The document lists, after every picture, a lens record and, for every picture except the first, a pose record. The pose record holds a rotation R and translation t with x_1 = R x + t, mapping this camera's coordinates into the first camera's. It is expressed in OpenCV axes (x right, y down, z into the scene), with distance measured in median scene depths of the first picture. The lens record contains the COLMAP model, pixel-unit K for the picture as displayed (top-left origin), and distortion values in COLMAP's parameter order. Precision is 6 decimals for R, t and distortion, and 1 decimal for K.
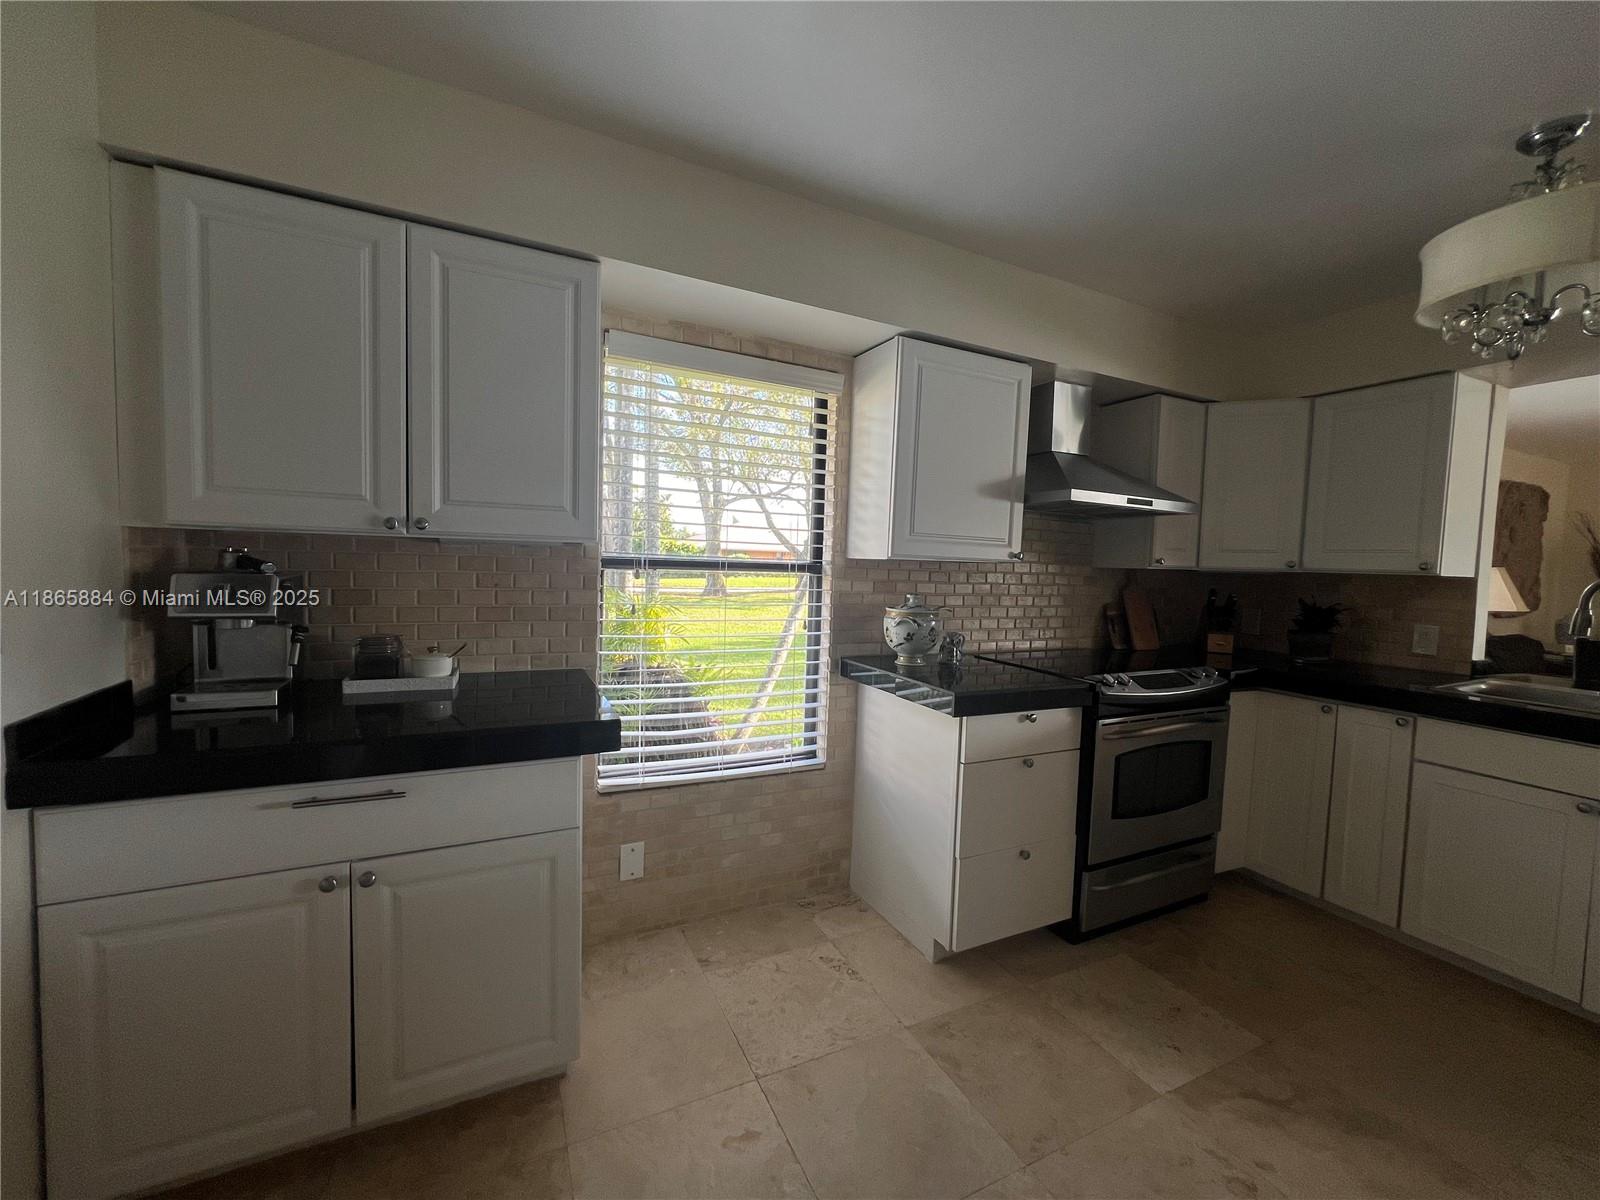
lens RADIAL K [[638.8, 0, 800.0], [0, 638.8, 600.0], [0, 0, 1]] dist [0.000082, 0.000085]
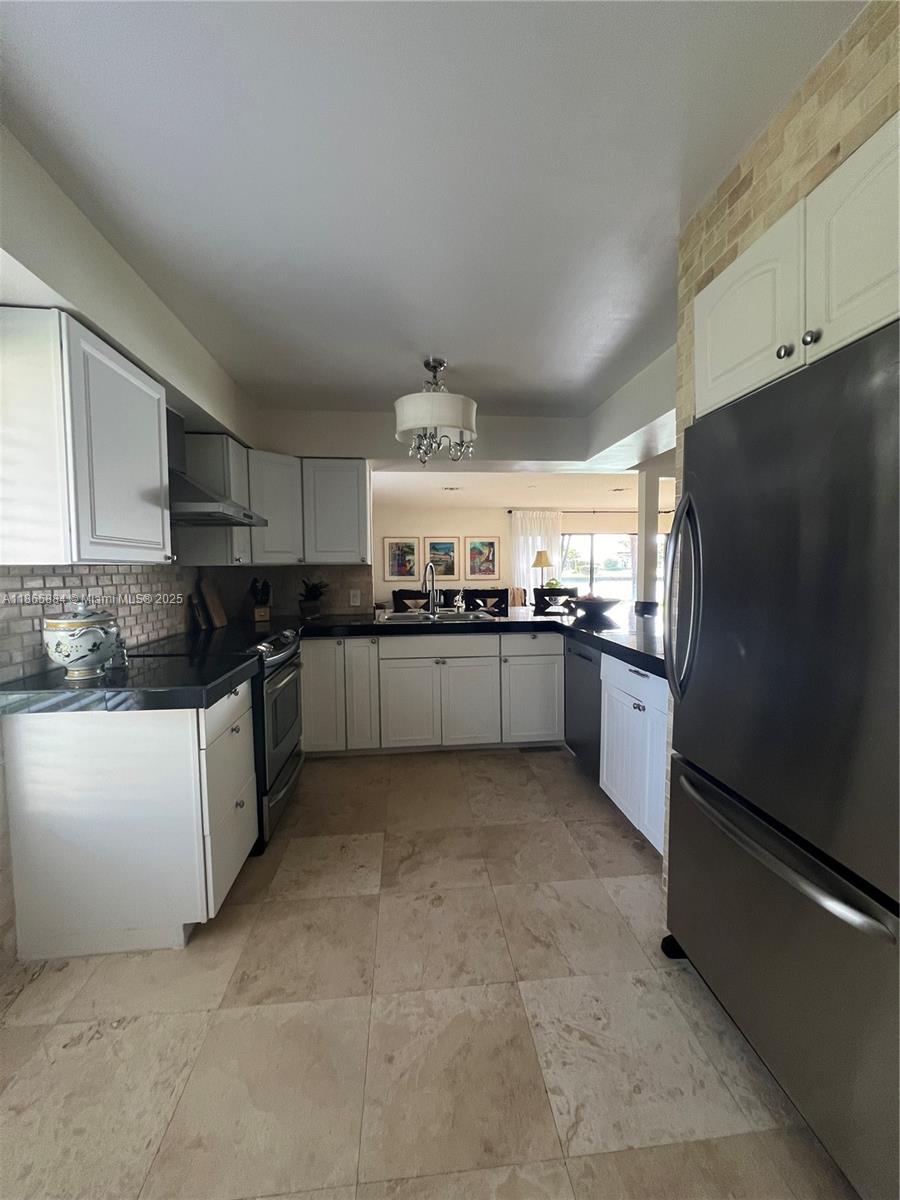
lens RADIAL K [[479.8, 0, 450.0], [0, 479.8, 600.0], [0, 0, 1]] dist [0.009434, -0.000441]
pose [[0.352805, -0.099834, 0.930356, -0.295907], [0.073853, 0.994161, 0.078675, -0.027811], [-0.932778, 0.040953, 0.358118, 0.260492]]
